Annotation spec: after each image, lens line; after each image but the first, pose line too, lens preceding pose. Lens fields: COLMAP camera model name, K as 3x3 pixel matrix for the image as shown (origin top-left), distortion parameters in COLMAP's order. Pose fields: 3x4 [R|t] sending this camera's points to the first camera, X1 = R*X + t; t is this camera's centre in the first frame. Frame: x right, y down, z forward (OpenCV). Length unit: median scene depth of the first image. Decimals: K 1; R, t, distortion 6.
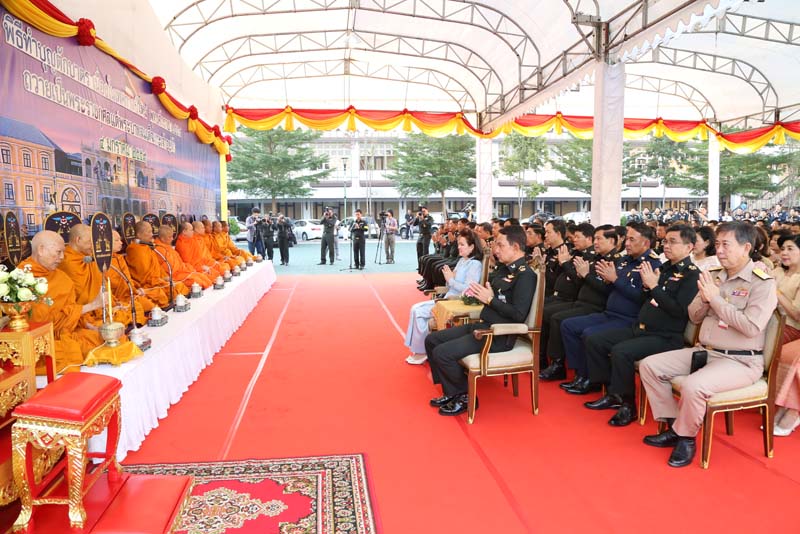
lens RADIAL K [[557.8, 0, 386.2], [0, 557.8, 266.1], [0, 0, 1]] dist [-0.050866, 0.005633]
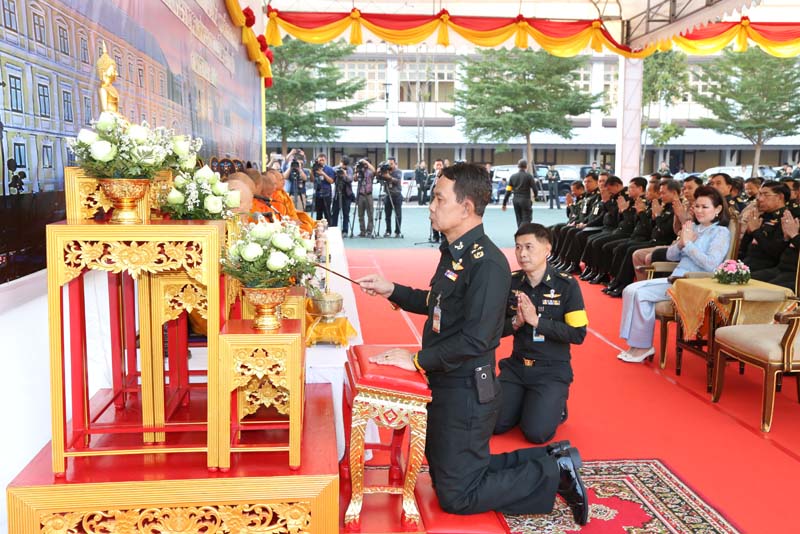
lens RADIAL K [[812.0, 0, 400.0], [0, 812.0, 267.0], [0, 0, 1]] dist [0.085176, 0.004229]
pose [[0.999667, 0.017405, -0.019037, -0.088702], [-0.016836, 0.999417, 0.029695, 0.006324], [0.019543, -0.029364, 0.999378, -0.043842]]
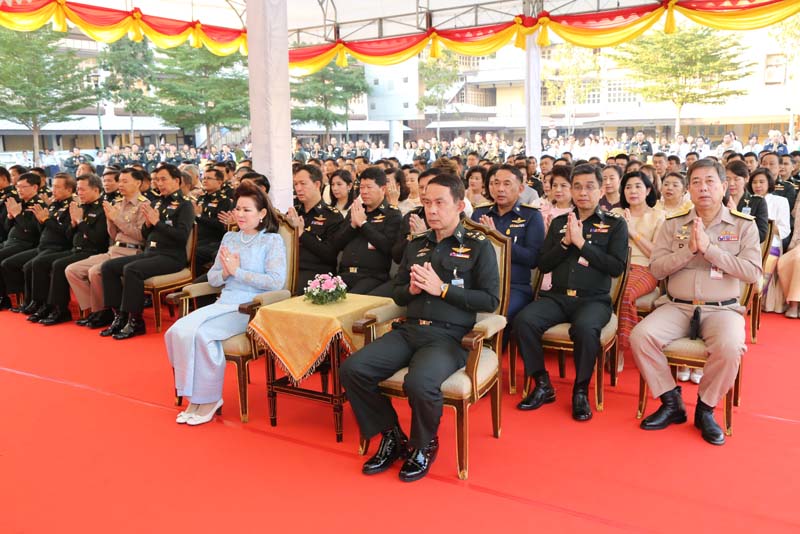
lens RADIAL K [[769.4, 0, 400.0], [0, 769.4, 267.0], [0, 0, 1]] dist [0.010958, 0.005758]
pose [[0.653368, -0.129930, 0.745807, -0.138471], [0.090514, 0.991502, 0.093438, -0.014486], [-0.751610, 0.006456, 0.659576, 0.114041]]
